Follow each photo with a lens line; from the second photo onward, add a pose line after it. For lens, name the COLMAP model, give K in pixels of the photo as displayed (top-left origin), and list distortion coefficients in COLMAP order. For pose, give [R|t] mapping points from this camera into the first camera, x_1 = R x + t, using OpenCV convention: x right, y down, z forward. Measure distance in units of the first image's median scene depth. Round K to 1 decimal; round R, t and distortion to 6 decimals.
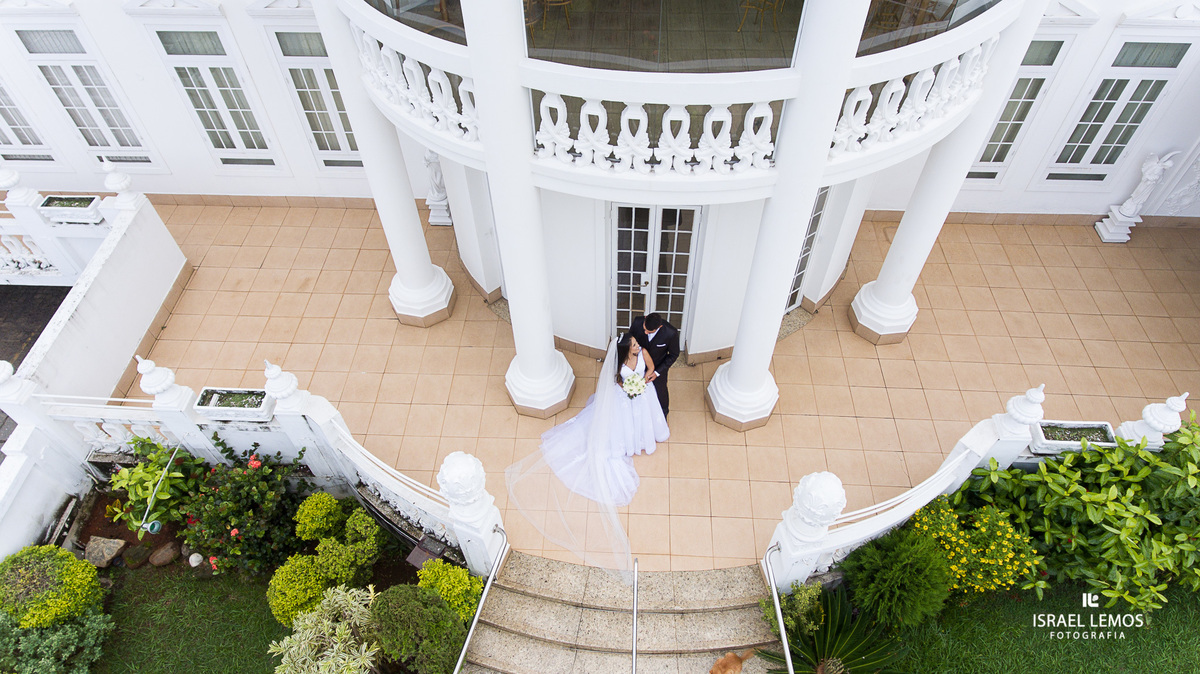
lens RADIAL K [[712.1, 0, 600.0], [0, 712.1, 337.0], [0, 0, 1]] dist [-0.003348, 0.000071]
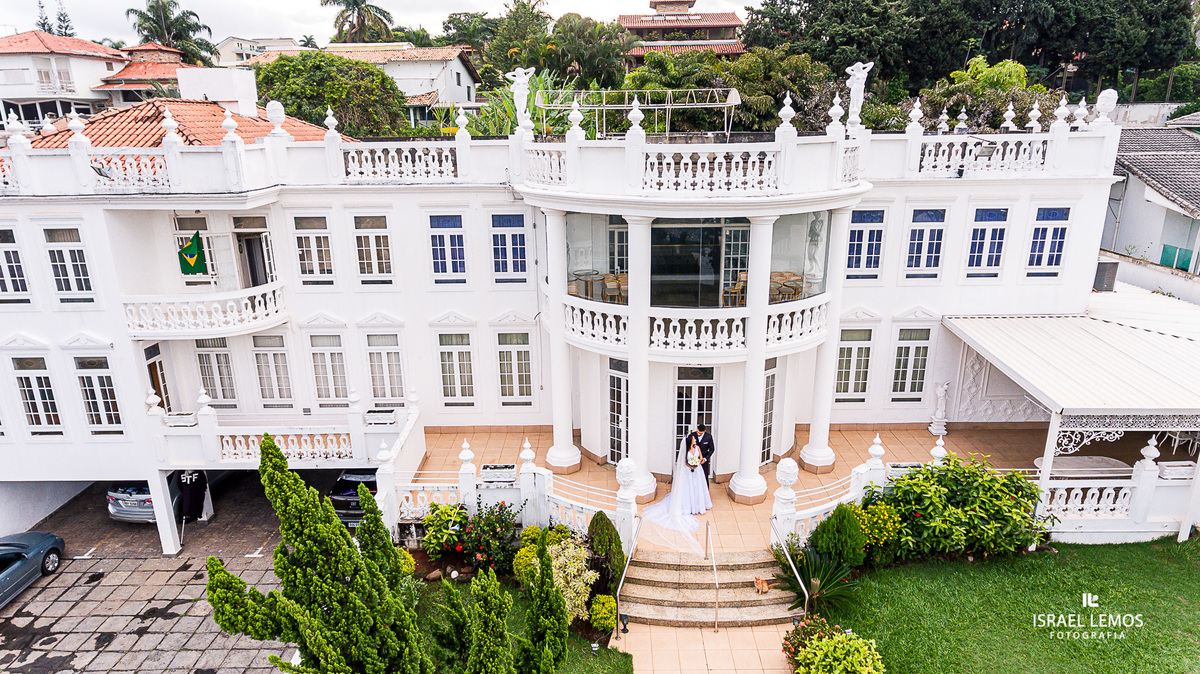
lens RADIAL K [[712.1, 0, 600.0], [0, 712.1, 337.0], [0, 0, 1]] dist [-0.003348, 0.000071]
pose [[0.999036, -0.013477, 0.041778, -0.284716], [0.033994, 0.839660, -0.542048, 0.818362], [-0.027774, 0.542946, 0.839308, -0.848093]]
